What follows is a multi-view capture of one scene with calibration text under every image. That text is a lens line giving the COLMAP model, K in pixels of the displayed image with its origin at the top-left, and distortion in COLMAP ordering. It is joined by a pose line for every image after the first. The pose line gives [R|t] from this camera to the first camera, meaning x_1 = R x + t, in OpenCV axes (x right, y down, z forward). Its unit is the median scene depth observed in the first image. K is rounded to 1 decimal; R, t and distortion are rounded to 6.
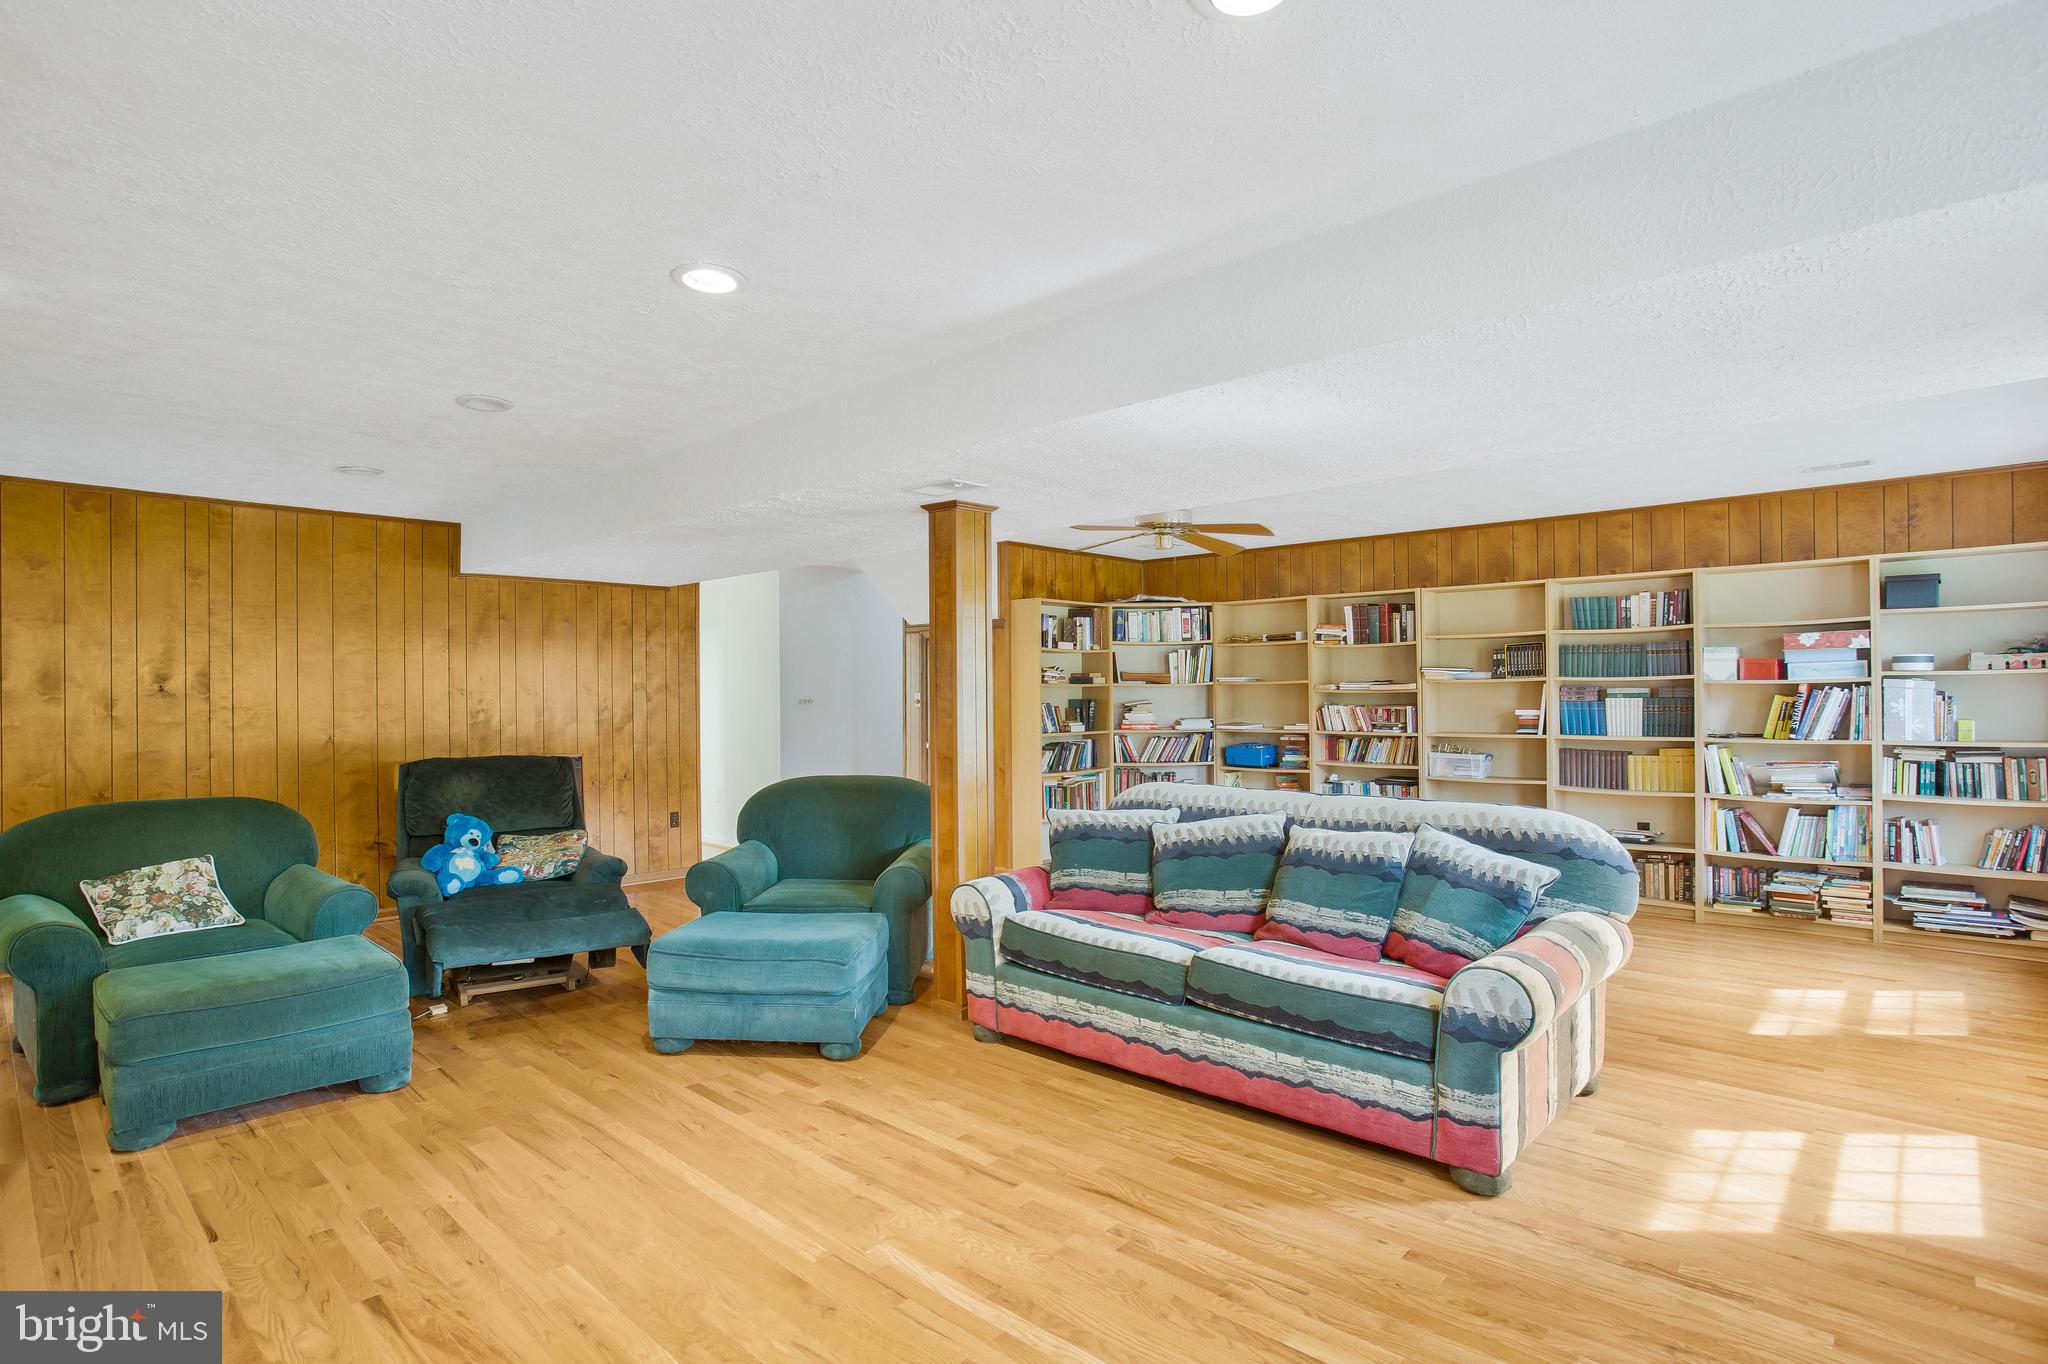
lens RADIAL K [[1033.9, 0, 1060.1], [0, 1033.9, 691.5], [0, 0, 1]] dist [-0.048050, 0.013811]
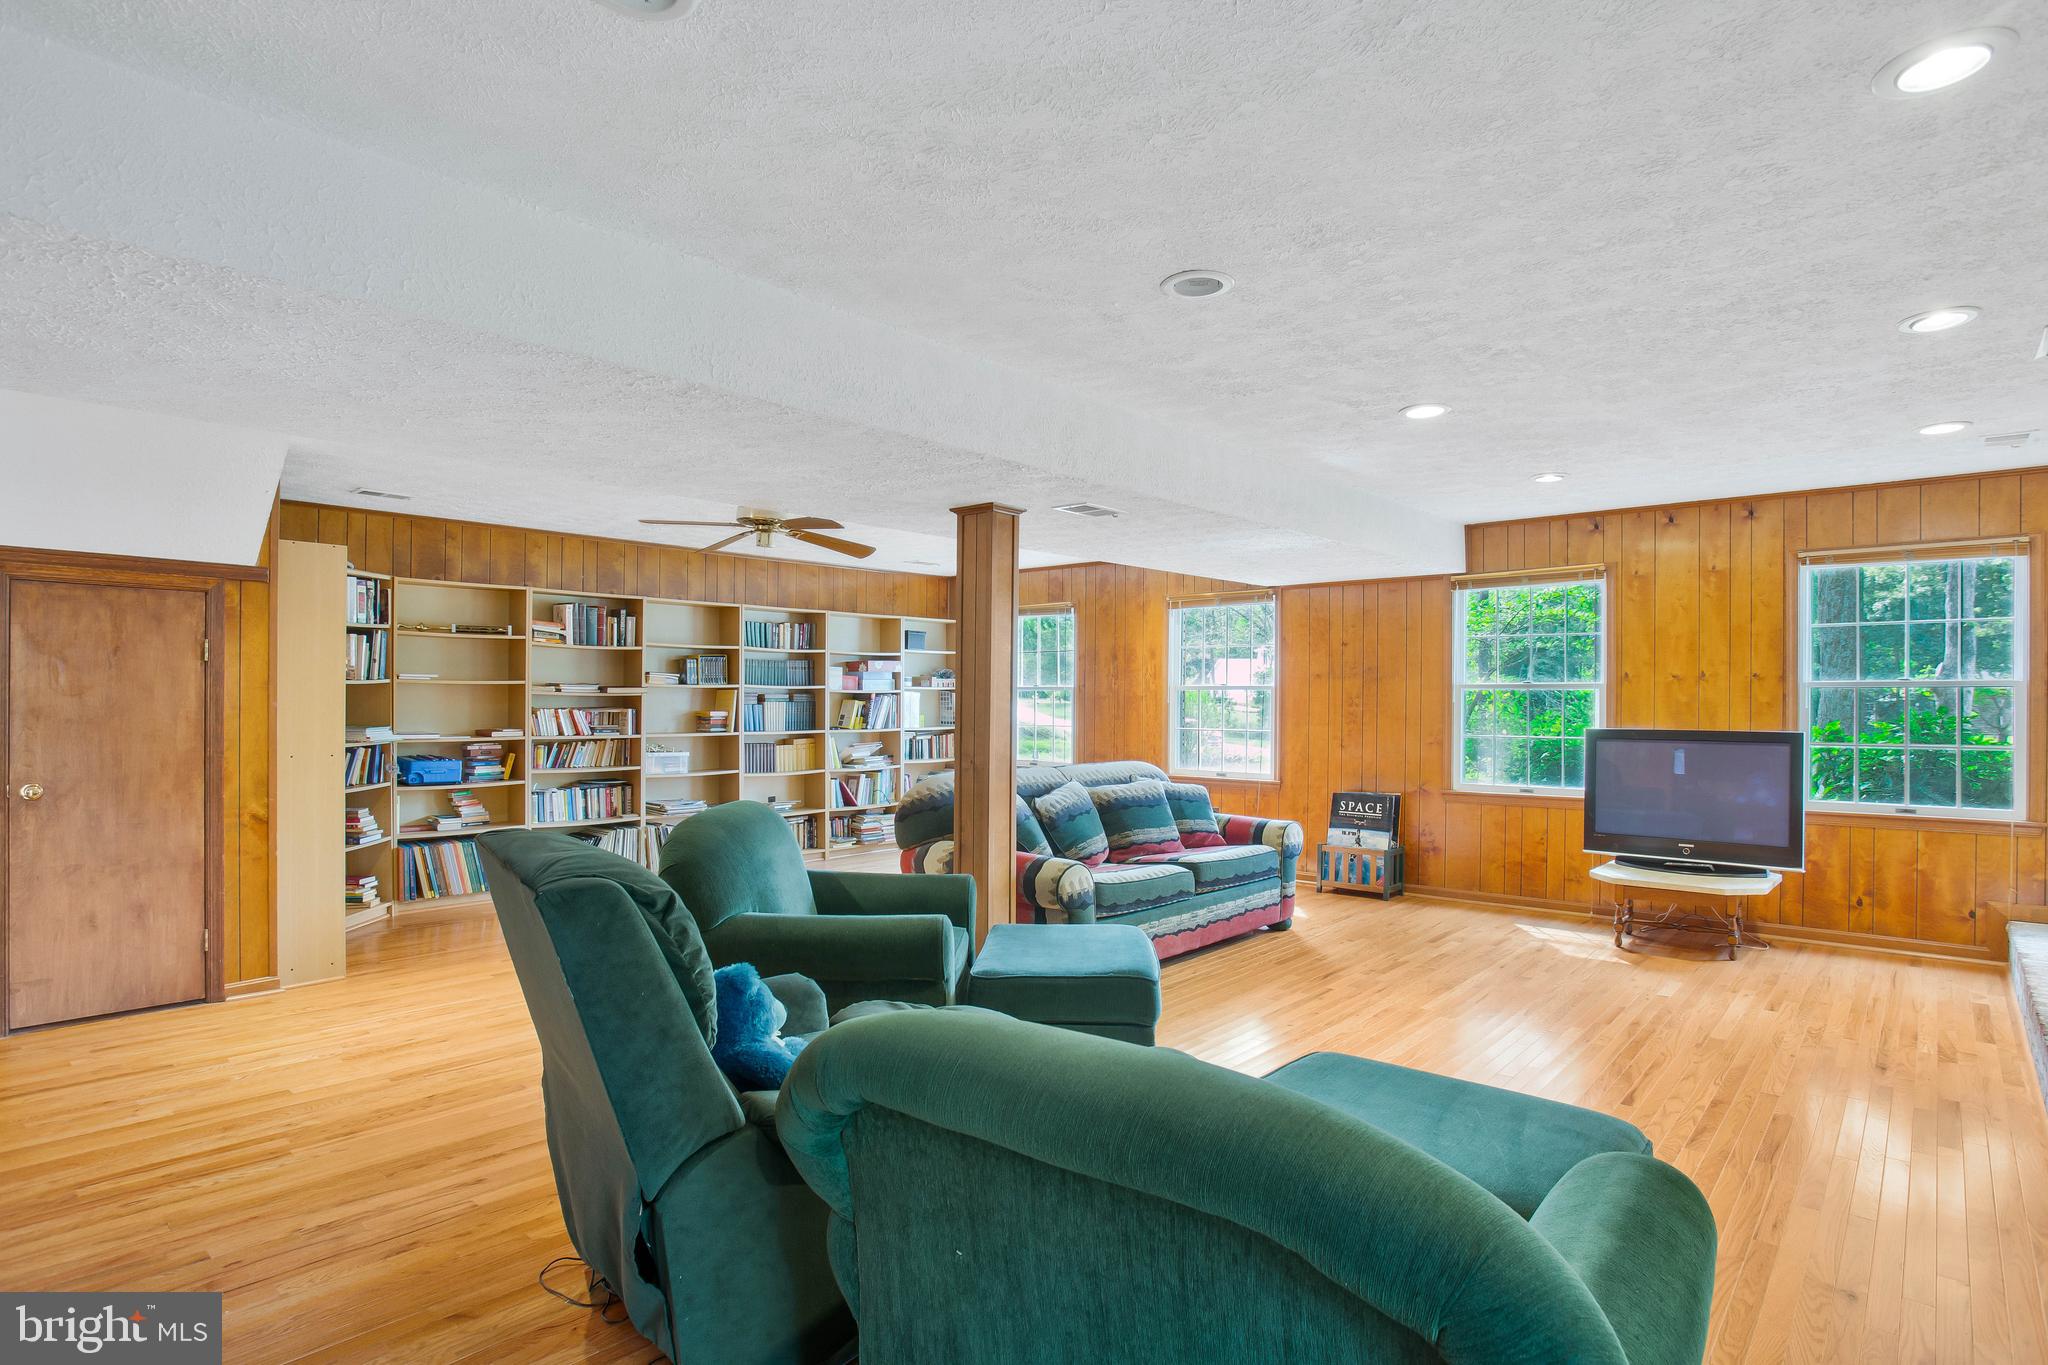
lens RADIAL K [[1033.9, 0, 1034.2], [0, 1033.9, 690.0], [0, 0, 1]] dist [-0.048050, 0.013811]
pose [[-0.004330, 0.015630, 0.999868, -0.864049], [-0.008441, 0.999842, -0.015667, 0.009716], [-0.999955, -0.008508, -0.004197, 0.744207]]
